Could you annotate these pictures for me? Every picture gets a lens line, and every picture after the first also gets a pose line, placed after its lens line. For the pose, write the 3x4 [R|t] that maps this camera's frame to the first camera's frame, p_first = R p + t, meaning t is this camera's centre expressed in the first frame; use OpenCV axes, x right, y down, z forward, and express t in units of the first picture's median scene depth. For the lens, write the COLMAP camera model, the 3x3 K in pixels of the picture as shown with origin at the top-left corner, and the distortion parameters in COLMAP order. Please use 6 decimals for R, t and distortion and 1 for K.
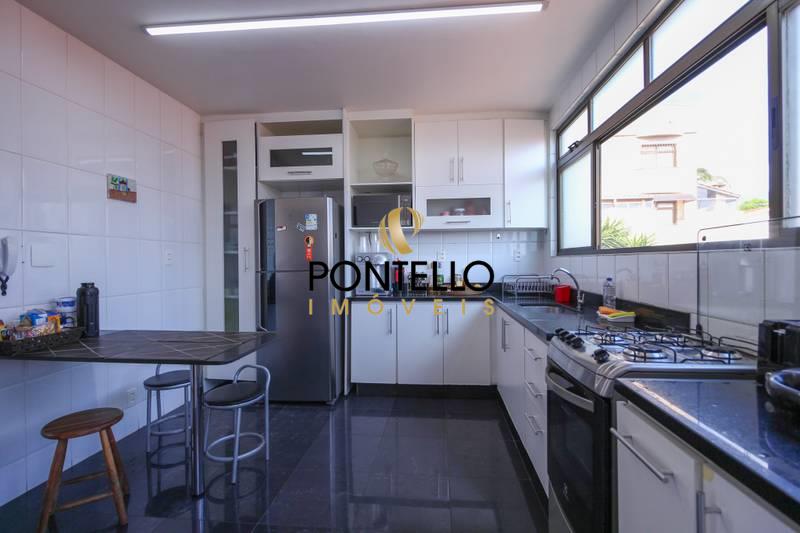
lens RADIAL K [[365.7, 0, 397.5], [0, 365.7, 262.8], [0, 0, 1]] dist [0.003100, -0.005249]
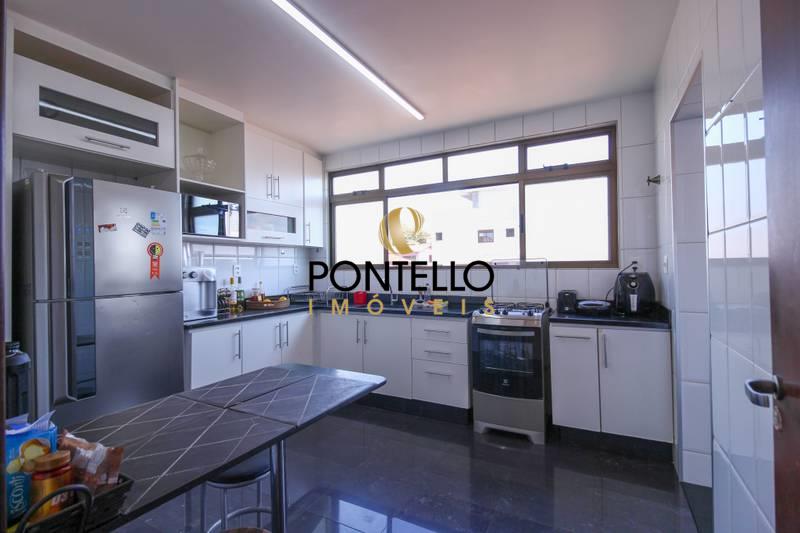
lens RADIAL K [[365.7, 0, 404.1], [0, 365.7, 265.0], [0, 0, 1]] dist [0.003100, -0.005249]
pose [[0.384107, 0.007258, 0.923260, -0.856996], [0.014235, 0.999804, -0.013782, -0.017487], [-0.923179, 0.018436, 0.383928, 0.349030]]
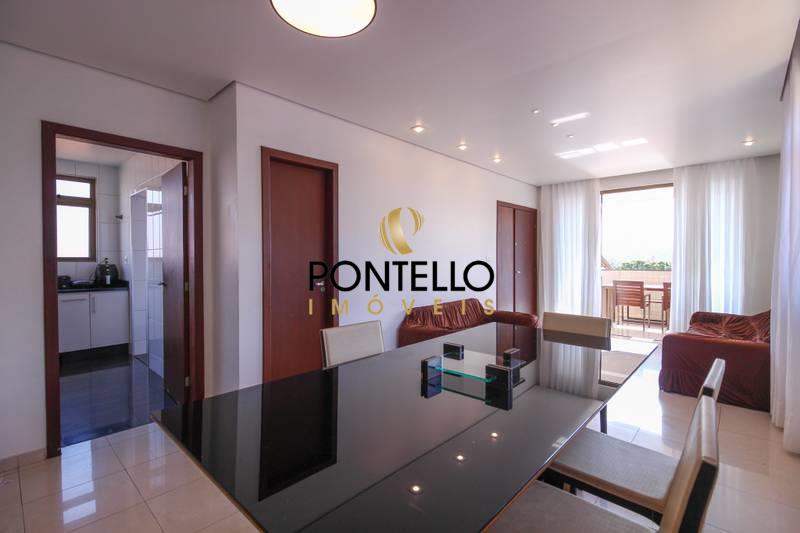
lens RADIAL K [[365.7, 0, 400.0], [0, 365.7, 267.0], [0, 0, 1]] dist [0.003100, -0.005249]
pose [[-0.803076, -0.003012, 0.595869, -2.058654], [0.004932, 0.999919, 0.011701, -0.000780], [-0.595856, 0.012335, -0.802997, 0.780613]]
